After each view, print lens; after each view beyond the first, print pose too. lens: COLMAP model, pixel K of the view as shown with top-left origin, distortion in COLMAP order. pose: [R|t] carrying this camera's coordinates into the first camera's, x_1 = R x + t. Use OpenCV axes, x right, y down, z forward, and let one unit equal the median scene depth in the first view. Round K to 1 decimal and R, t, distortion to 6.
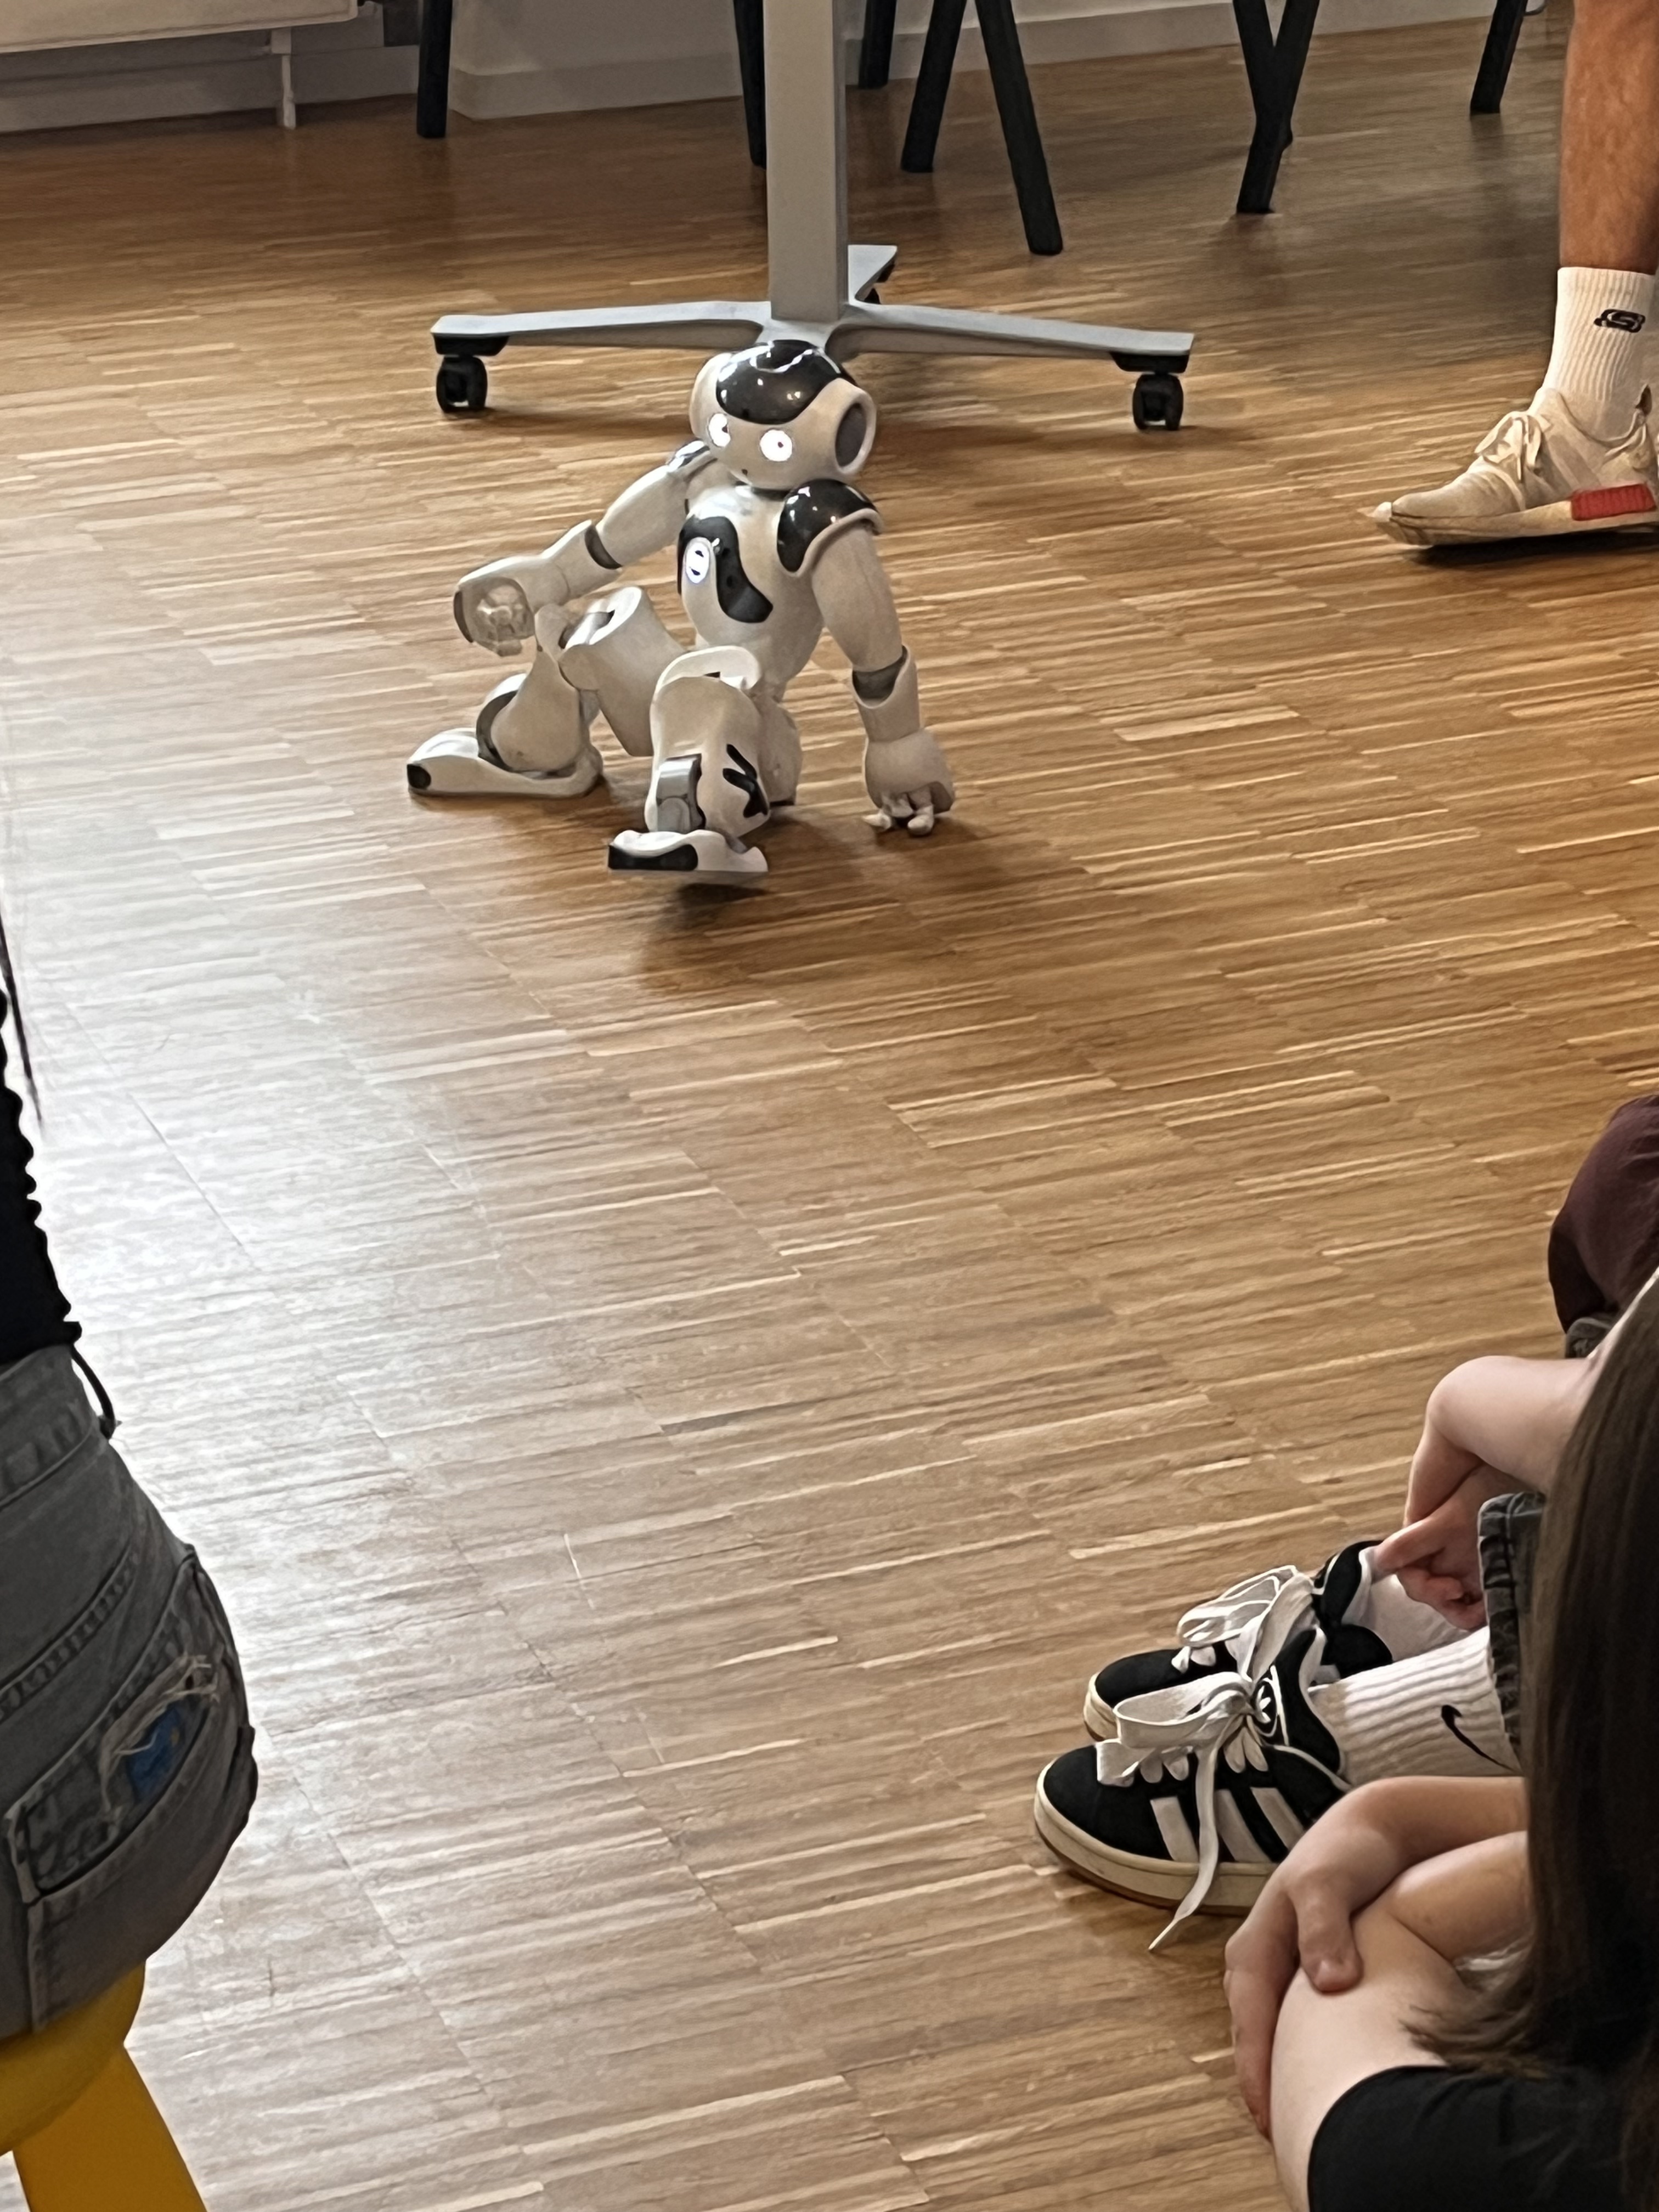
lens RADIAL K [[5058.0, 0, 815.1], [0, 5058.0, 1096.1], [0, 0, 1]] dist [0.066504, 0.000000]
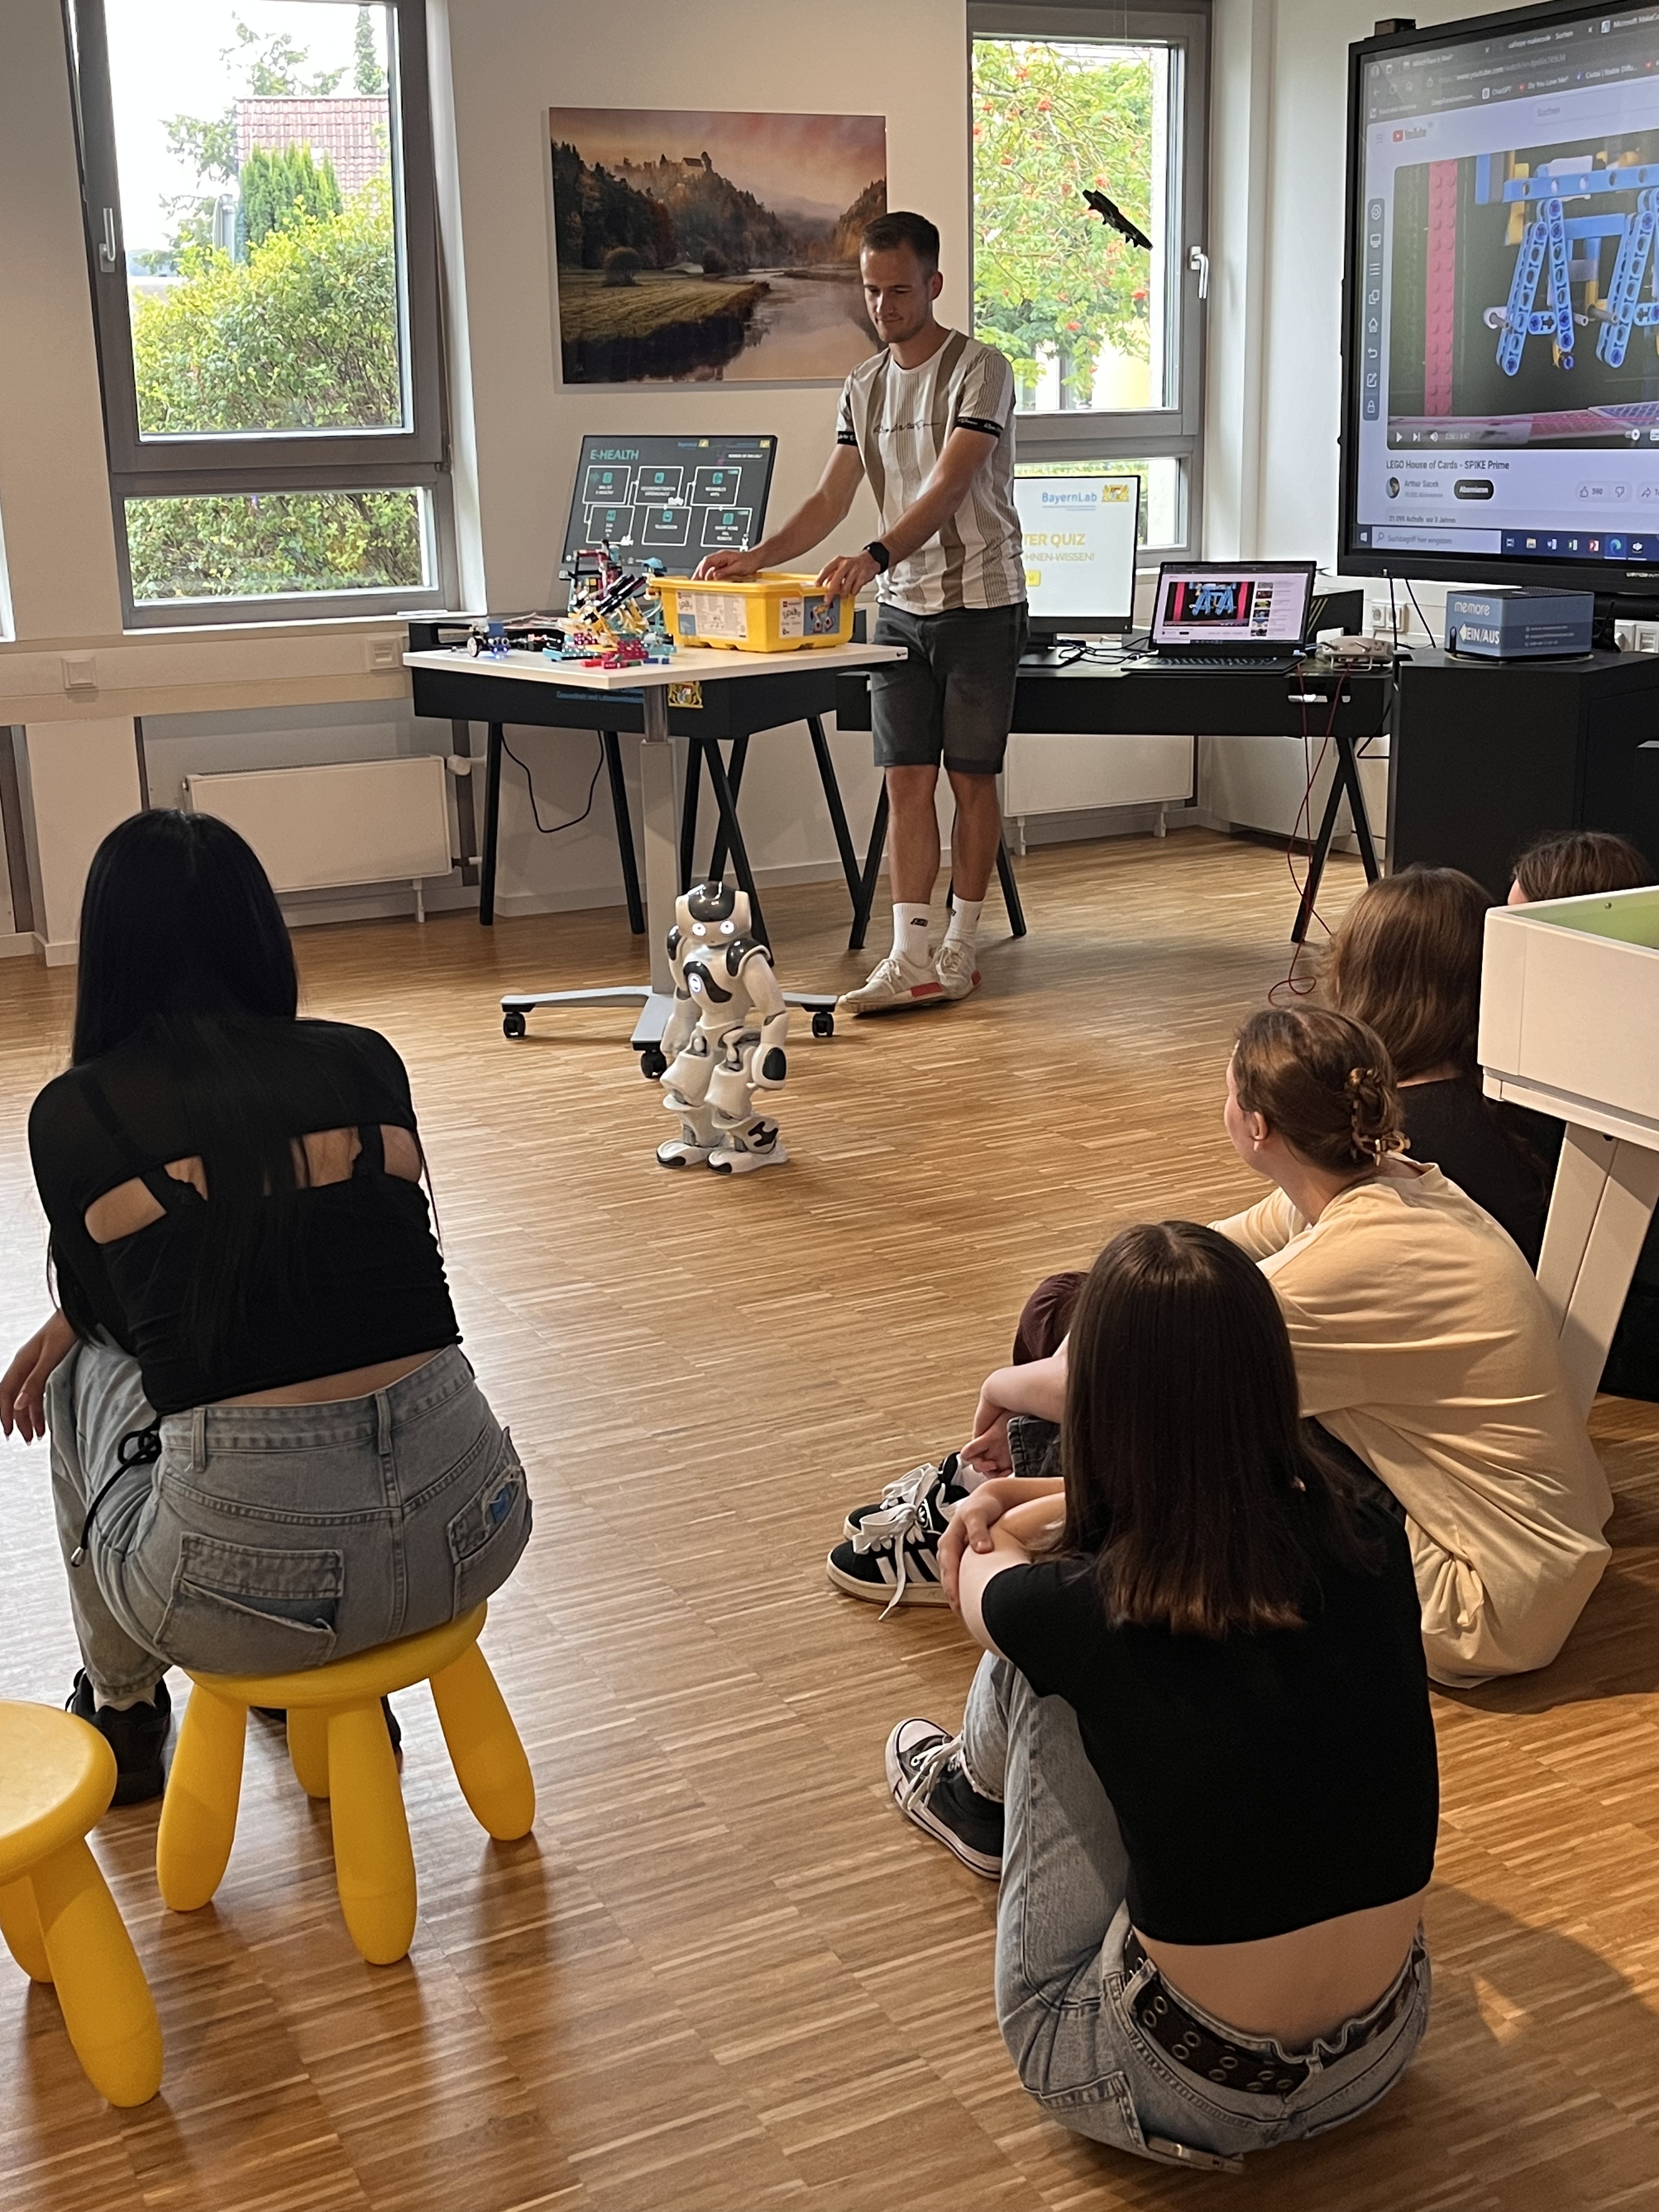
lens RADIAL K [[2499.6, 0, 846.2], [0, 2499.6, 1115.2], [0, 0, 1]] dist [-0.026553, 0.000000]
pose [[0.994756, -0.022185, 0.099846, -0.055337], [0.034446, 0.991832, -0.122811, 0.066625], [-0.096306, 0.125606, 0.987395, -0.178272]]
